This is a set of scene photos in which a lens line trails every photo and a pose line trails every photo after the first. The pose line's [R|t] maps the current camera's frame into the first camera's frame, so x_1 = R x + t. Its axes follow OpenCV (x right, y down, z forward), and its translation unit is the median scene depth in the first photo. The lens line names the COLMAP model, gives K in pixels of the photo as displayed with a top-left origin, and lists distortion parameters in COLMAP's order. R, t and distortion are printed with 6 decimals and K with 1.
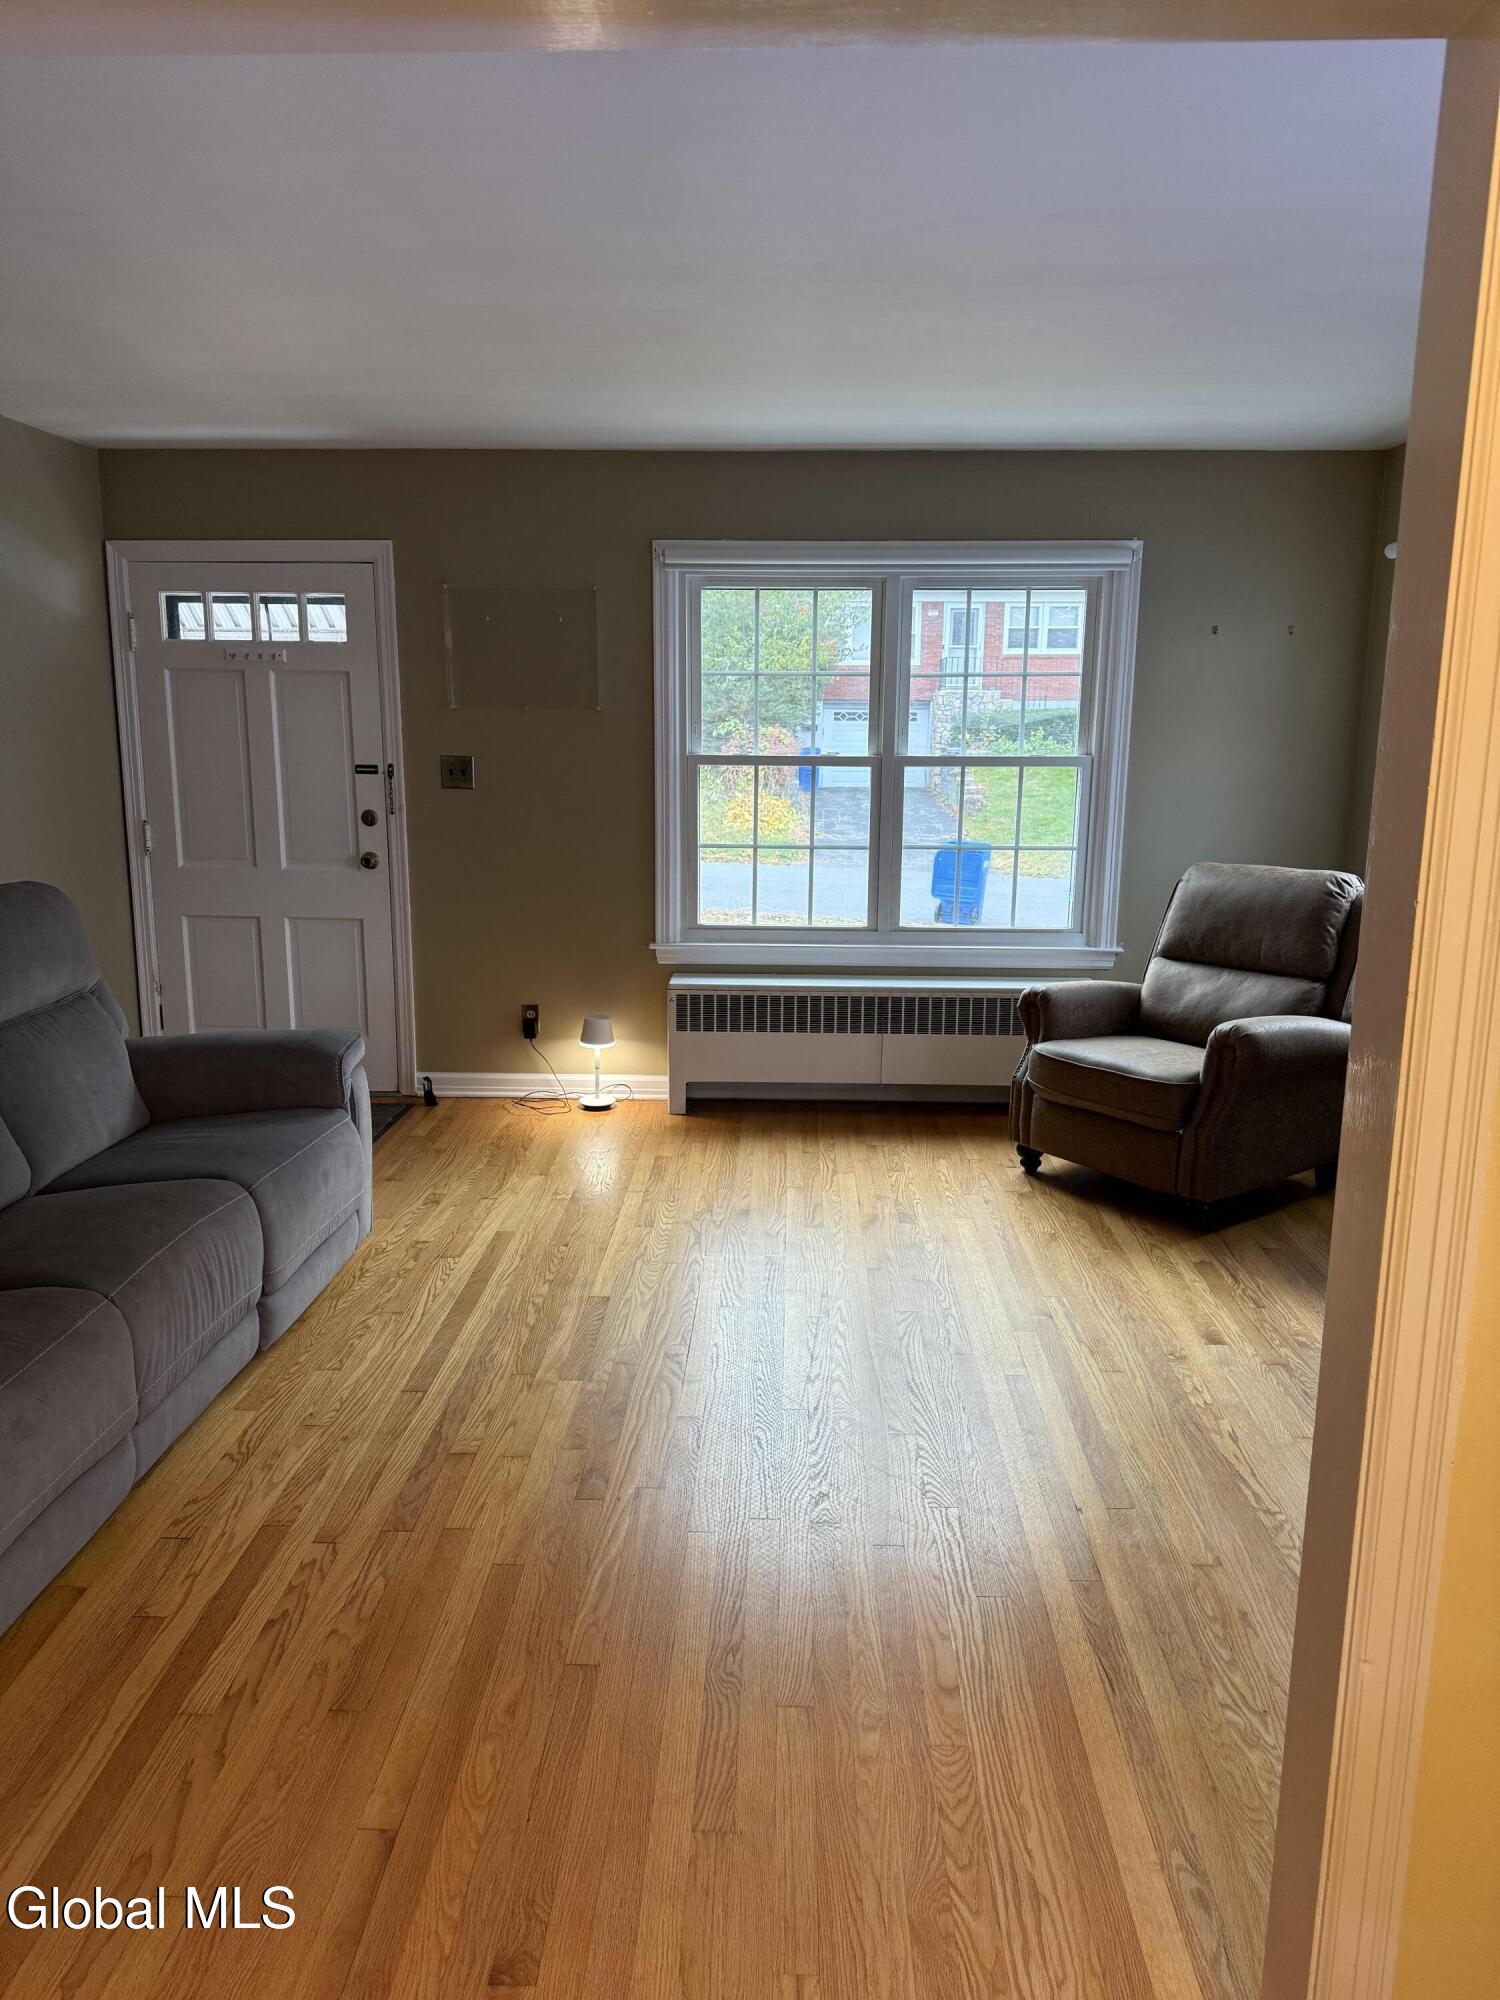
lens RADIAL K [[1390.6, 0, 750.0], [0, 1390.6, 1000.0], [0, 0, 1]] dist [0.089949, -0.135071]
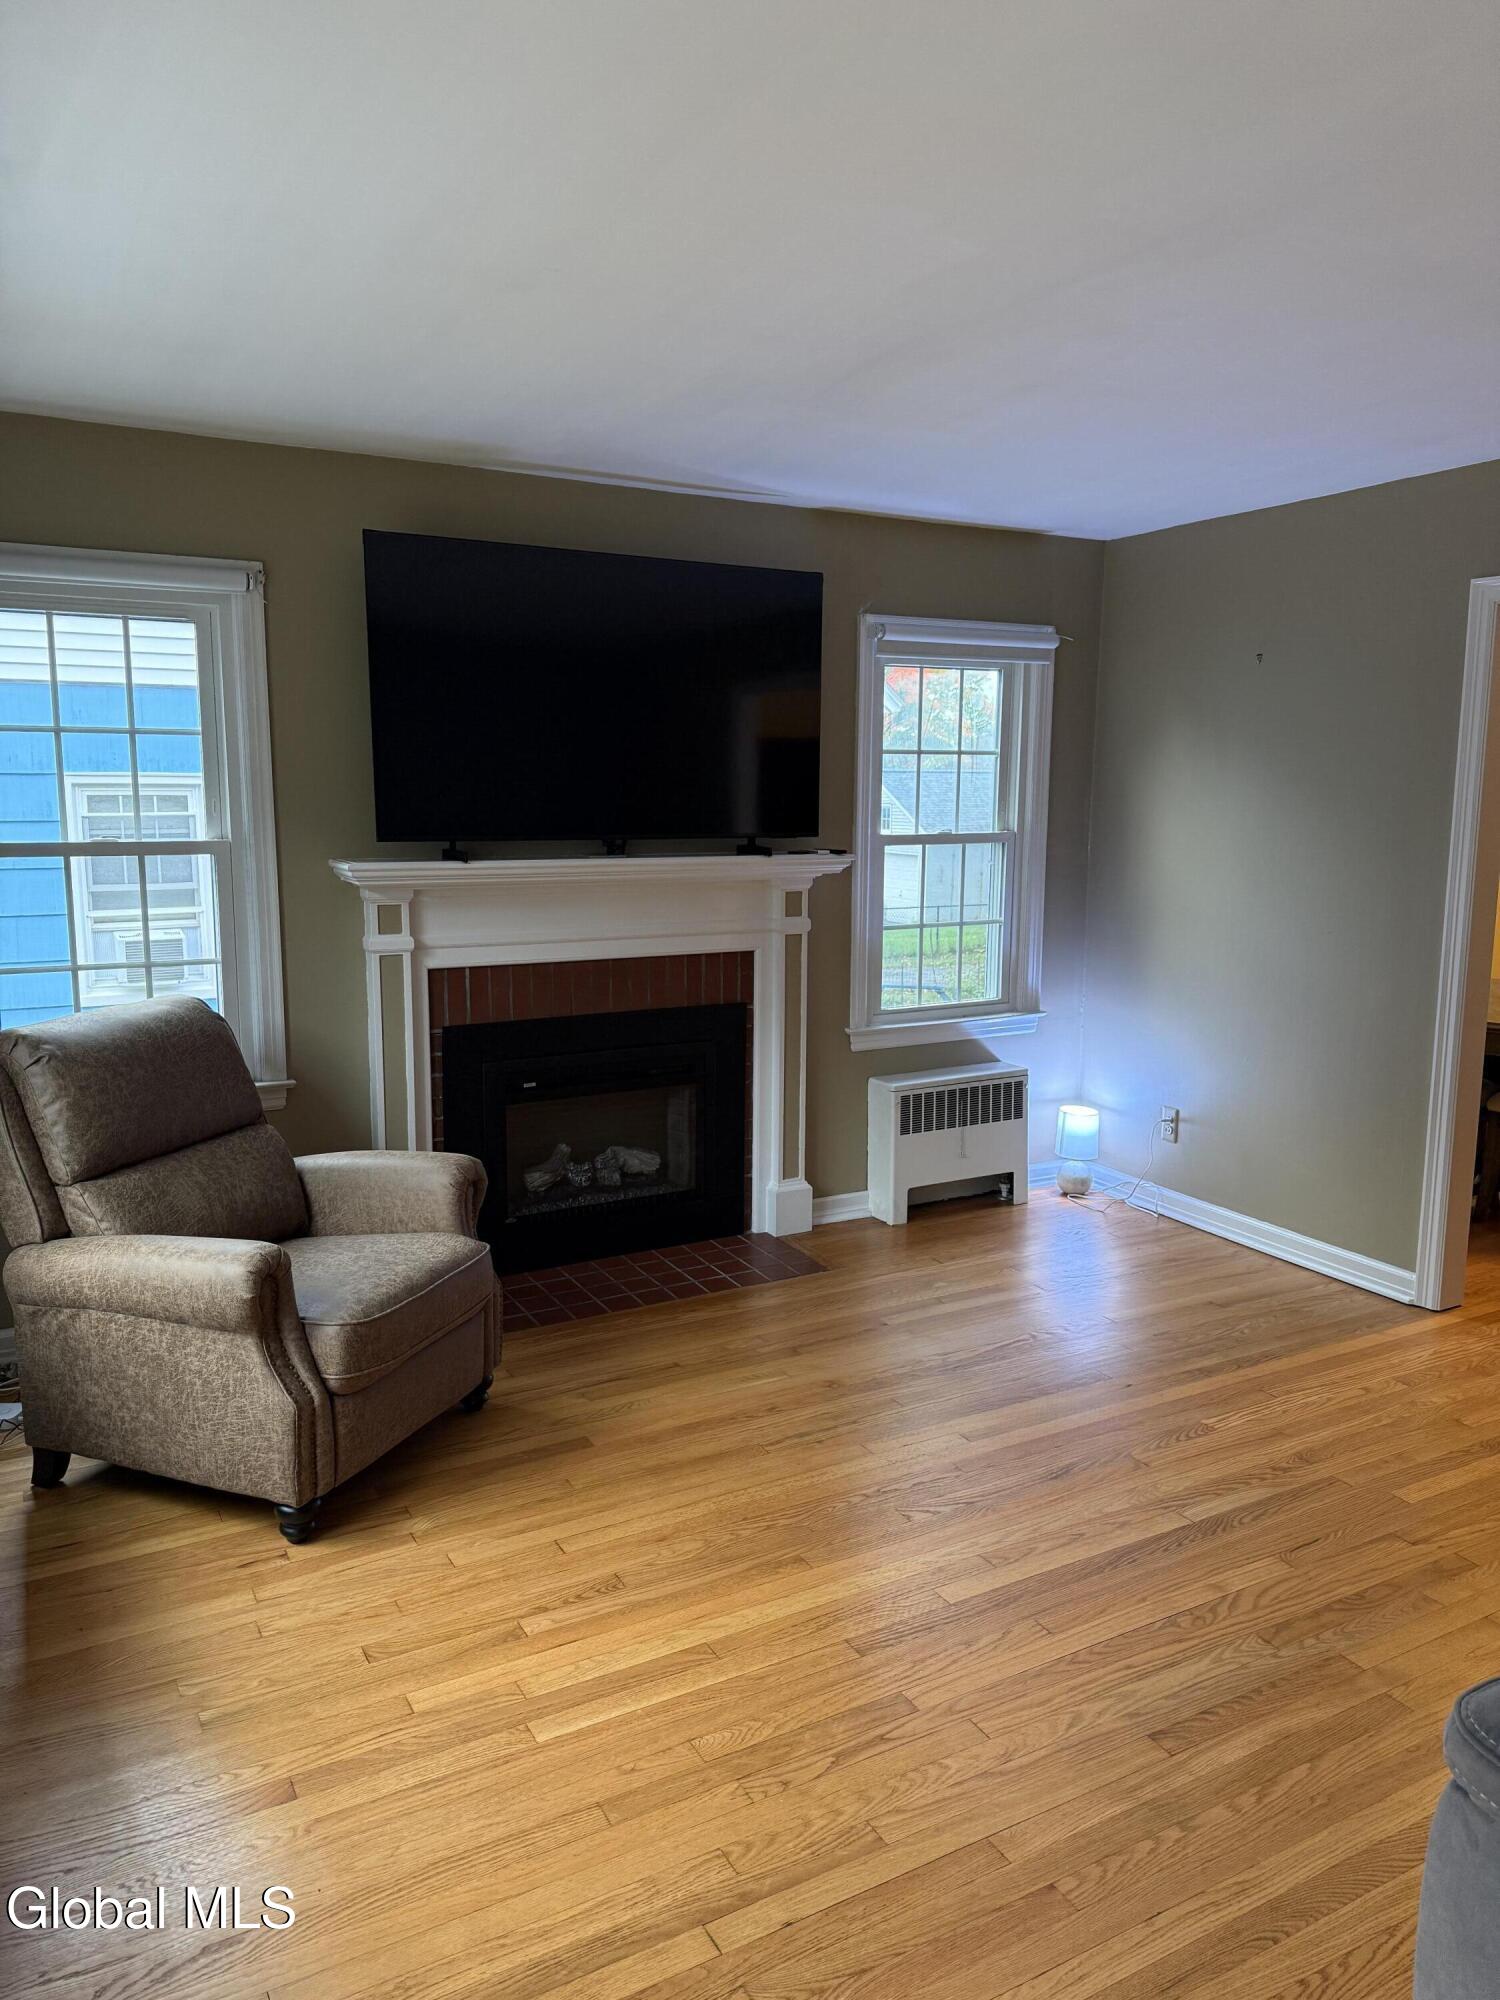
lens RADIAL K [[1392.5, 0, 750.0], [0, 1392.5, 1000.0], [0, 0, 1]] dist [0.008298, 0.002283]
pose [[-0.520432, -0.142730, 0.841890, -0.387080], [0.153596, 0.954203, 0.256719, -0.231629], [-0.839976, 0.262916, -0.474675, 1.076471]]
